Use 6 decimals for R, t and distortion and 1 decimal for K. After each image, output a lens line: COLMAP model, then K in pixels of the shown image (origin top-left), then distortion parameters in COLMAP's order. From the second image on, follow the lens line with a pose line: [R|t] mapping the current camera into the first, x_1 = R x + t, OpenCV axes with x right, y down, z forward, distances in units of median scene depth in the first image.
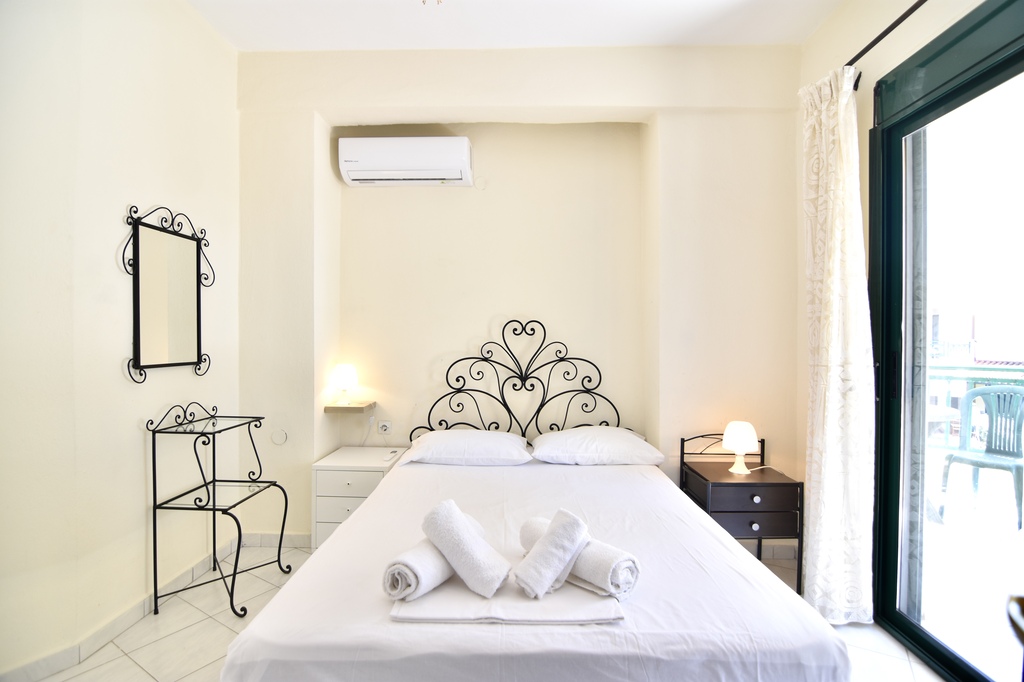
lens RADIAL K [[491.3, 0, 514.1], [0, 491.3, 343.1], [0, 0, 1]] dist [-0.016250, -0.005402]
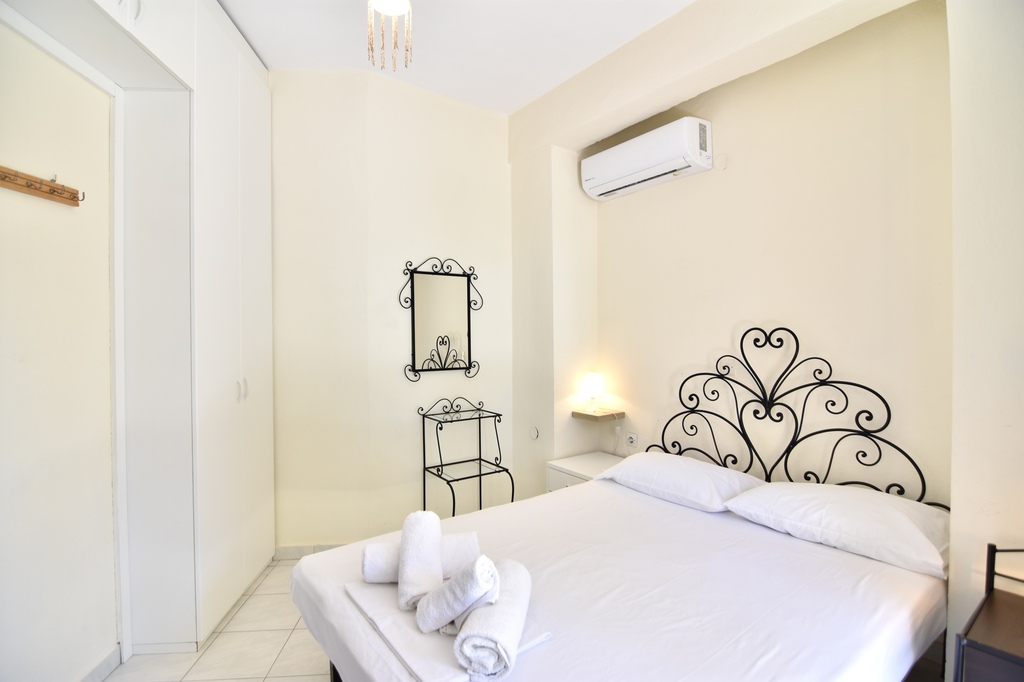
lens RADIAL K [[491.3, 0, 509.1], [0, 491.3, 344.0], [0, 0, 1]] dist [-0.016250, -0.005402]
pose [[0.599295, 0.005967, -0.800506, 0.401149], [0.001184, 0.999965, 0.008341, -0.029600], [0.800527, -0.005947, 0.599267, 0.234204]]
